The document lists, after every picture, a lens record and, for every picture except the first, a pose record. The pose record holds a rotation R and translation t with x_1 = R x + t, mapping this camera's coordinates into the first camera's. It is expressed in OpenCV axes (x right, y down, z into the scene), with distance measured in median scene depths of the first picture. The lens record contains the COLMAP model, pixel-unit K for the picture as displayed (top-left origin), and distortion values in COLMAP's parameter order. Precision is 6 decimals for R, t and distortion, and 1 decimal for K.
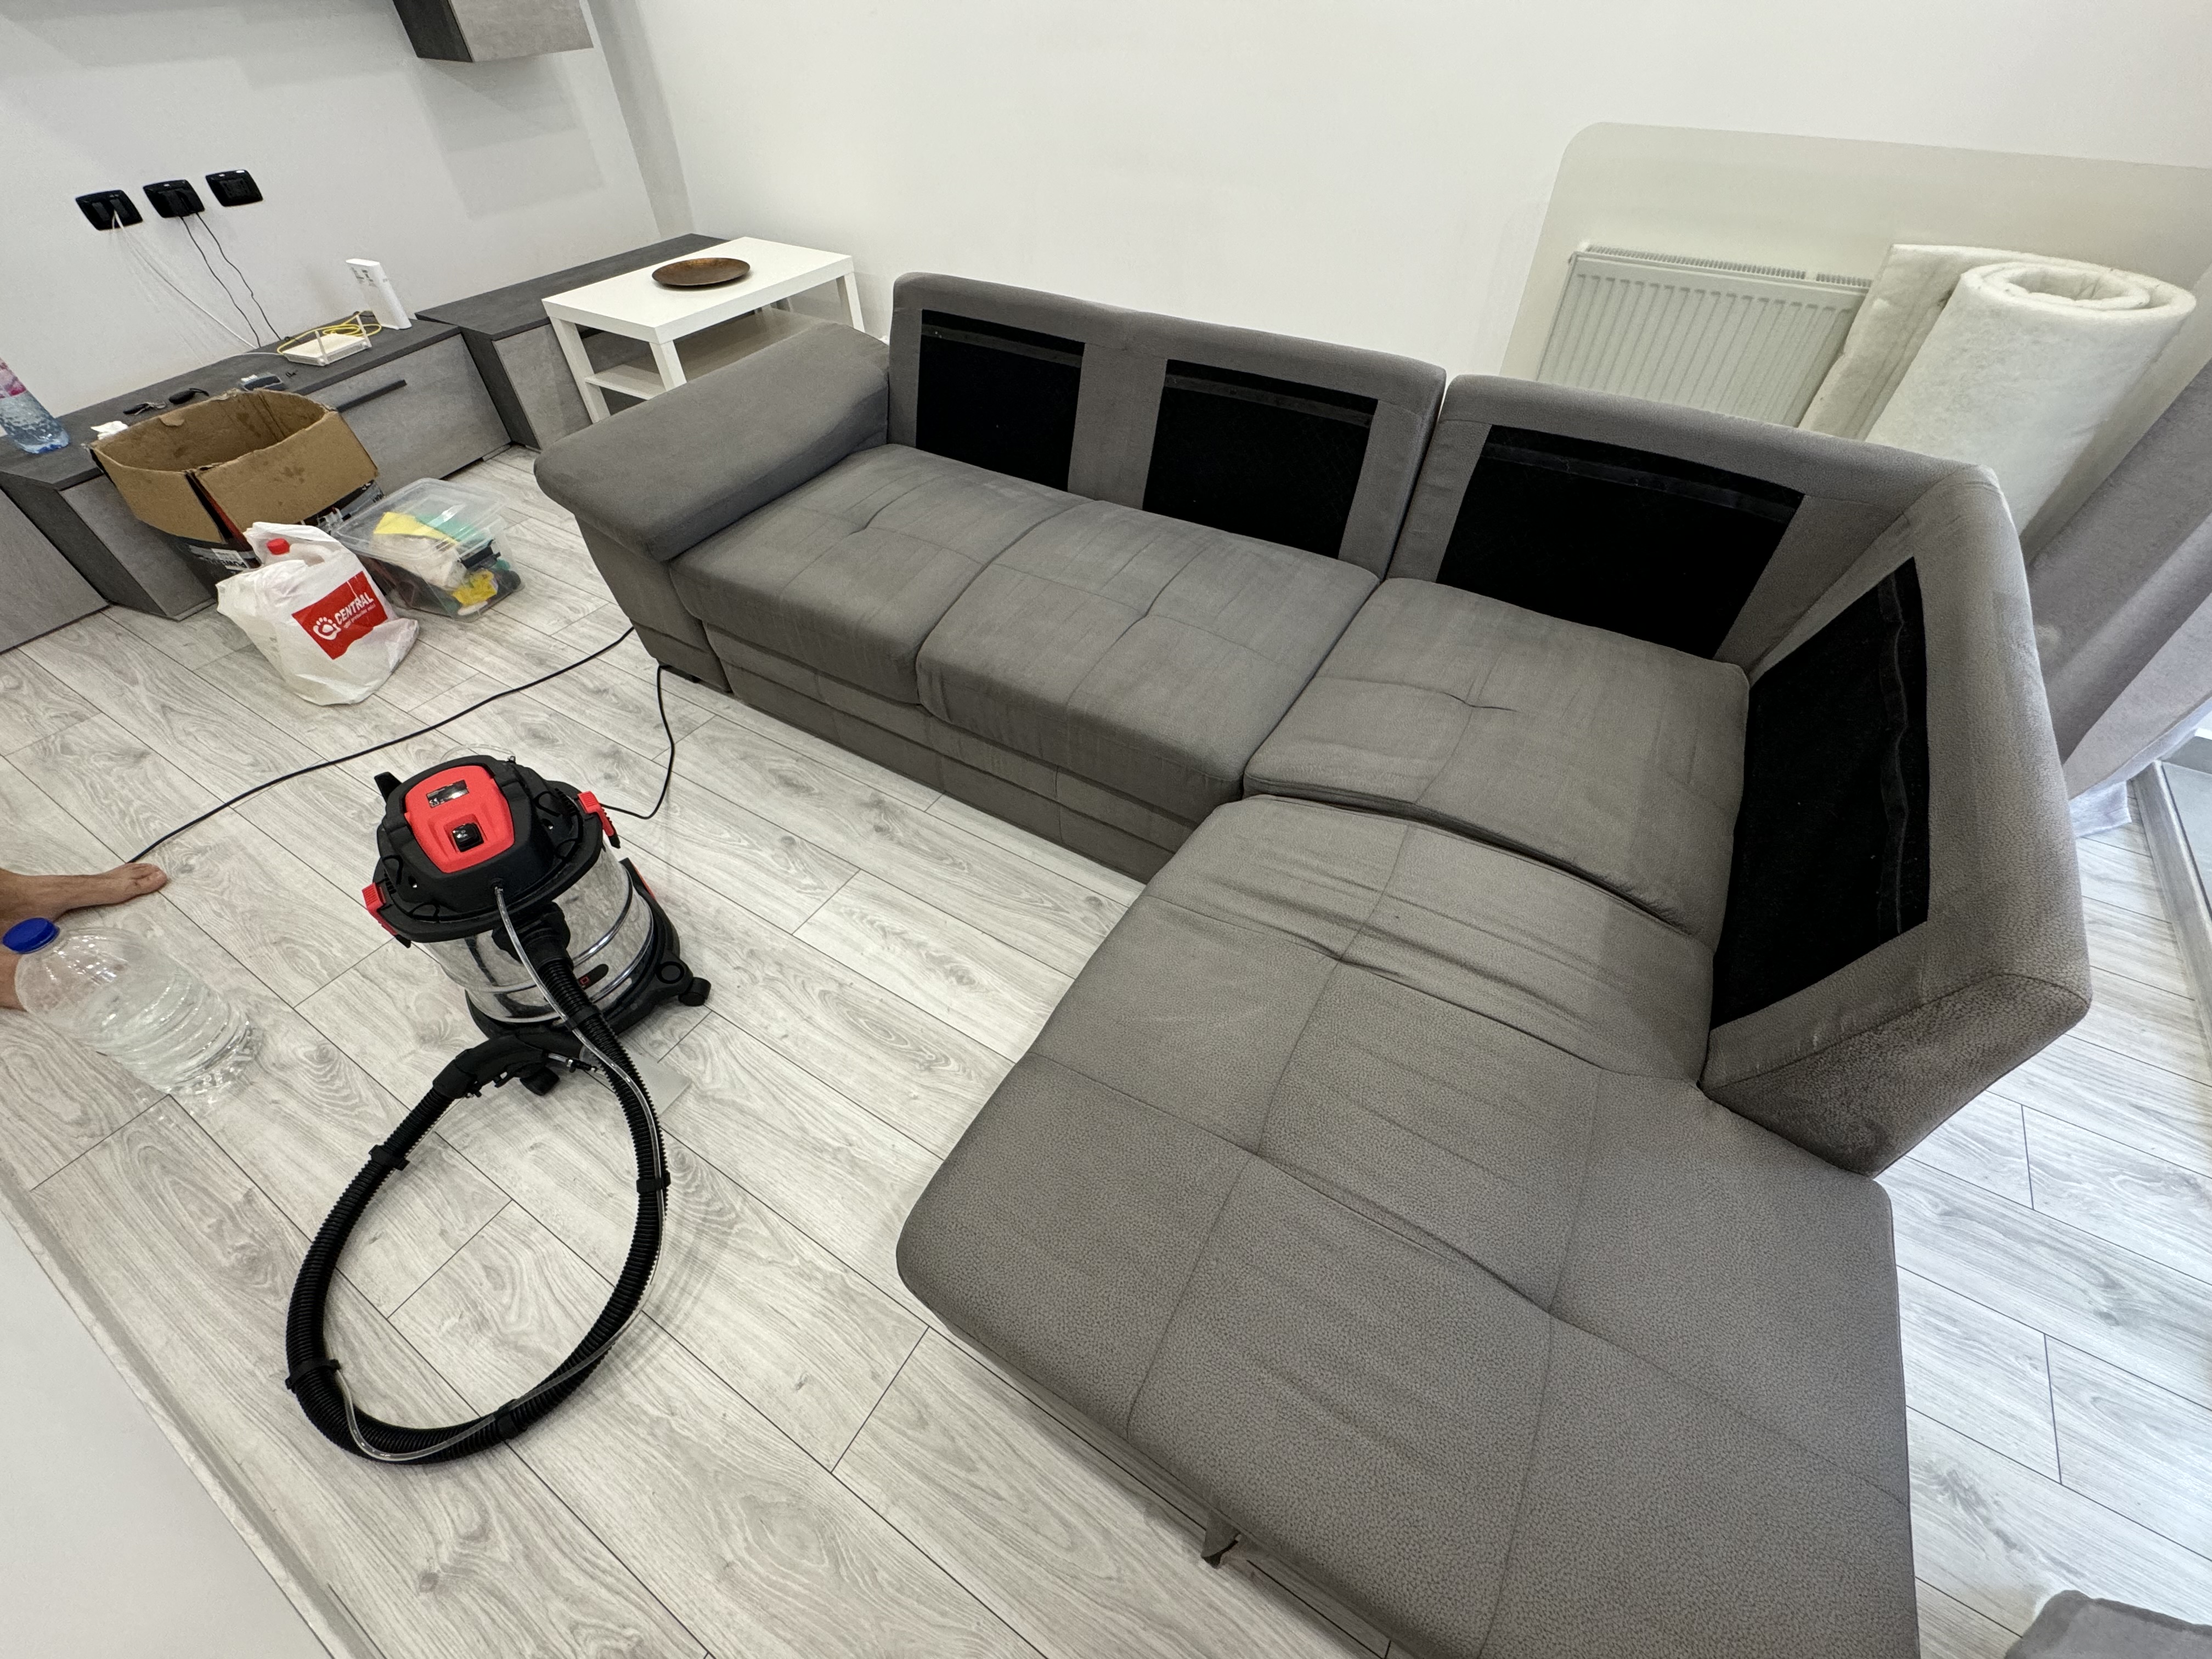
lens RADIAL K [[891.1, 0, 1104.1], [0, 891.1, 826.6], [0, 0, 1]] dist [-0.002442, 0.000456]
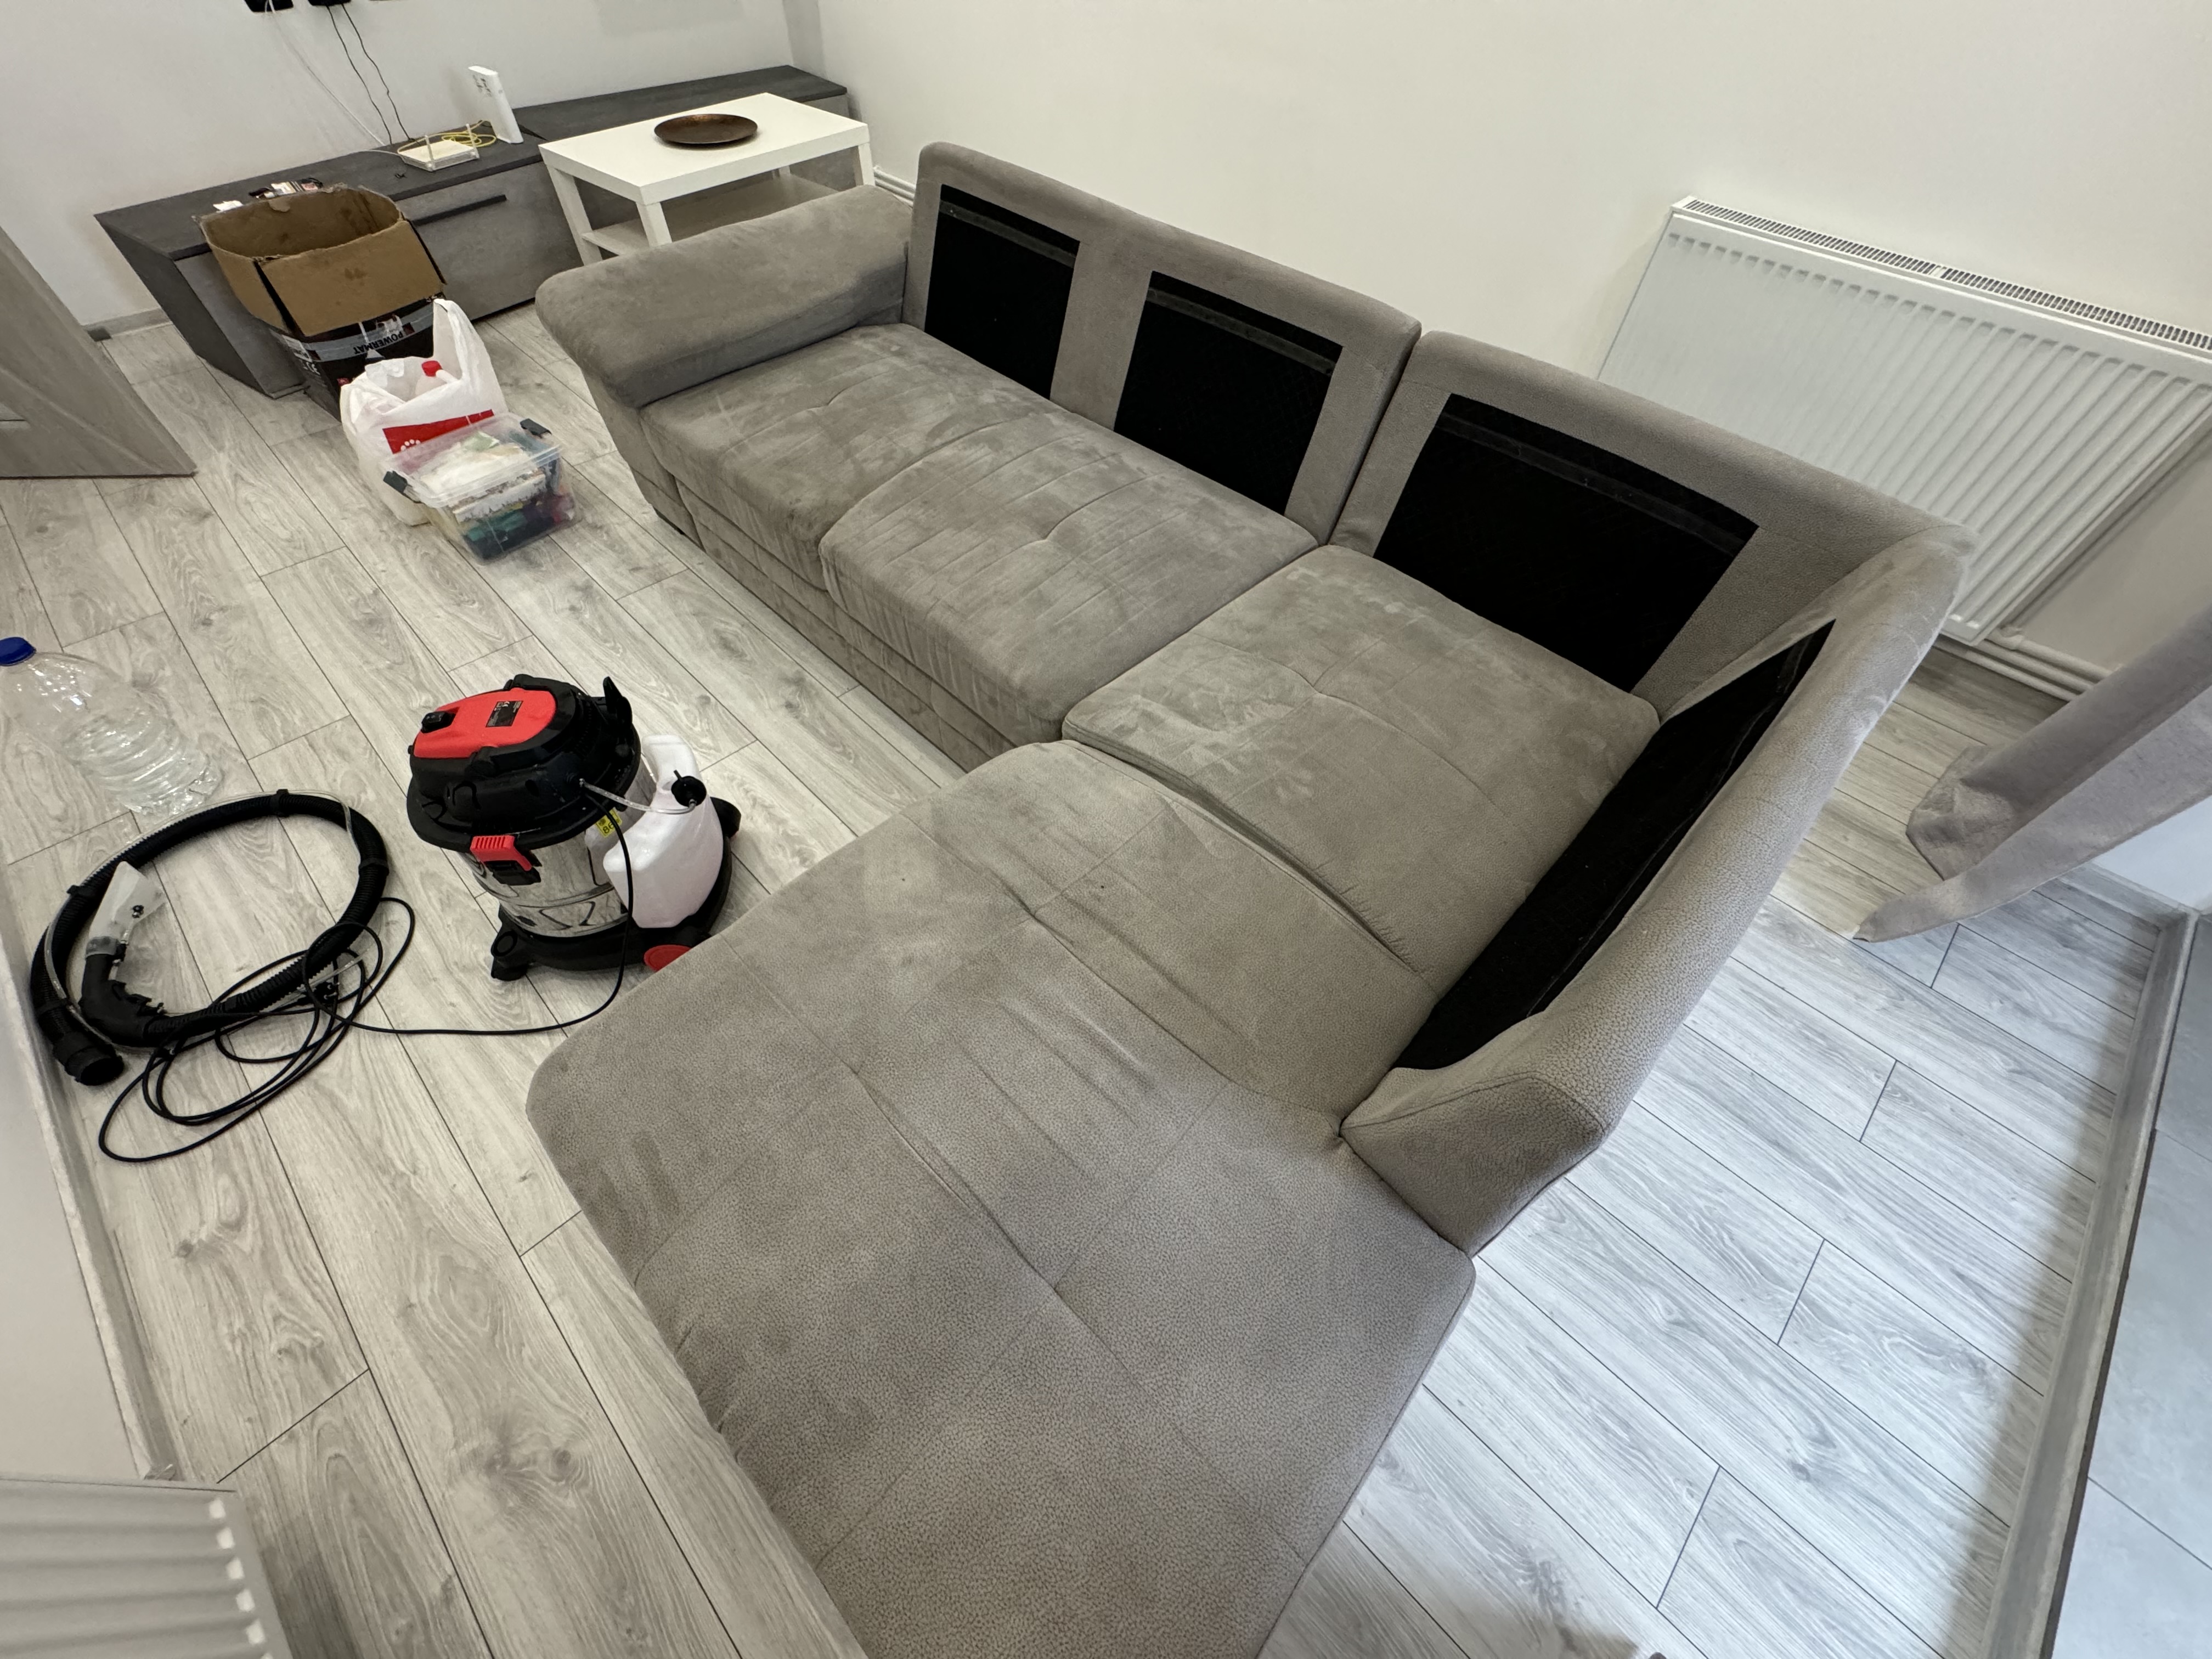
lens RADIAL K [[891.1, 0, 1104.1], [0, 891.1, 826.6], [0, 0, 1]] dist [-0.002442, 0.000456]
pose [[0.970816, 0.208207, -0.119021, 0.257614], [-0.196779, 0.975237, 0.100950, -0.036888], [0.137092, -0.074583, 0.987746, 0.019739]]
